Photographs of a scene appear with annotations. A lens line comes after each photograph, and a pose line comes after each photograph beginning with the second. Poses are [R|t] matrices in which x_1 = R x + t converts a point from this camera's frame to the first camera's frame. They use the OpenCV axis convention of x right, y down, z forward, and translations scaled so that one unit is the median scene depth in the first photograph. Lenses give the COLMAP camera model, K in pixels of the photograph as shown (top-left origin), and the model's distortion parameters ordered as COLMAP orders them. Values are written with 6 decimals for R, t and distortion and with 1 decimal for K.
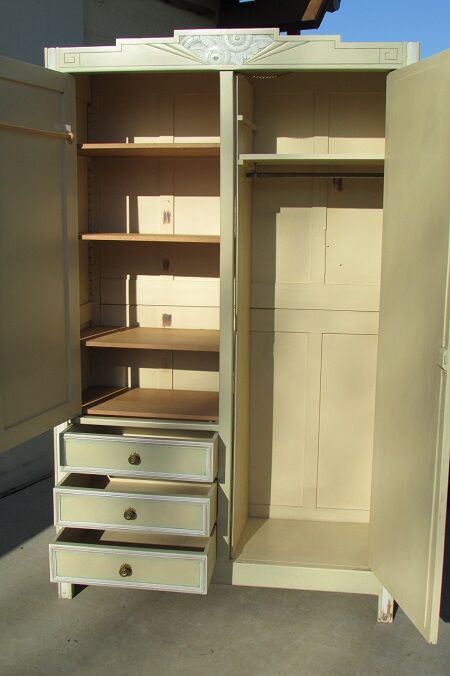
lens RADIAL K [[802.5, 0, 225.0], [0, 802.5, 338.0], [0, 0, 1]] dist [-0.036917, -0.014829]
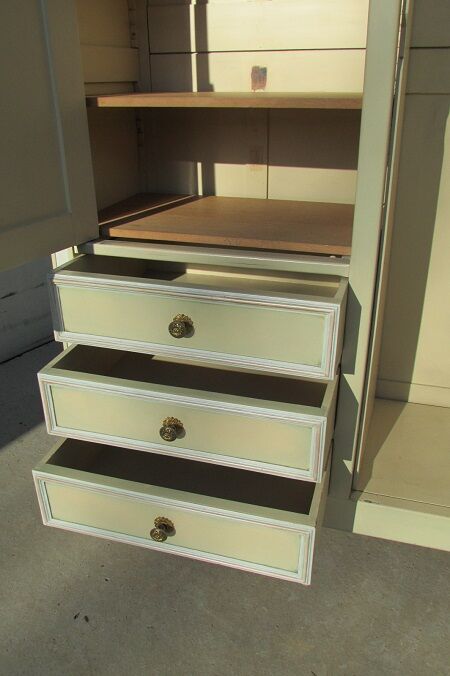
lens RADIAL K [[564.7, 0, 225.0], [0, 564.7, 338.0], [0, 0, 1]] dist [-0.072557, 0.000919]
pose [[0.986130, 0.049671, -0.158365, -0.026240], [-0.004923, 0.962501, 0.271232, 0.056563], [0.165899, -0.266690, 0.949397, 0.627175]]
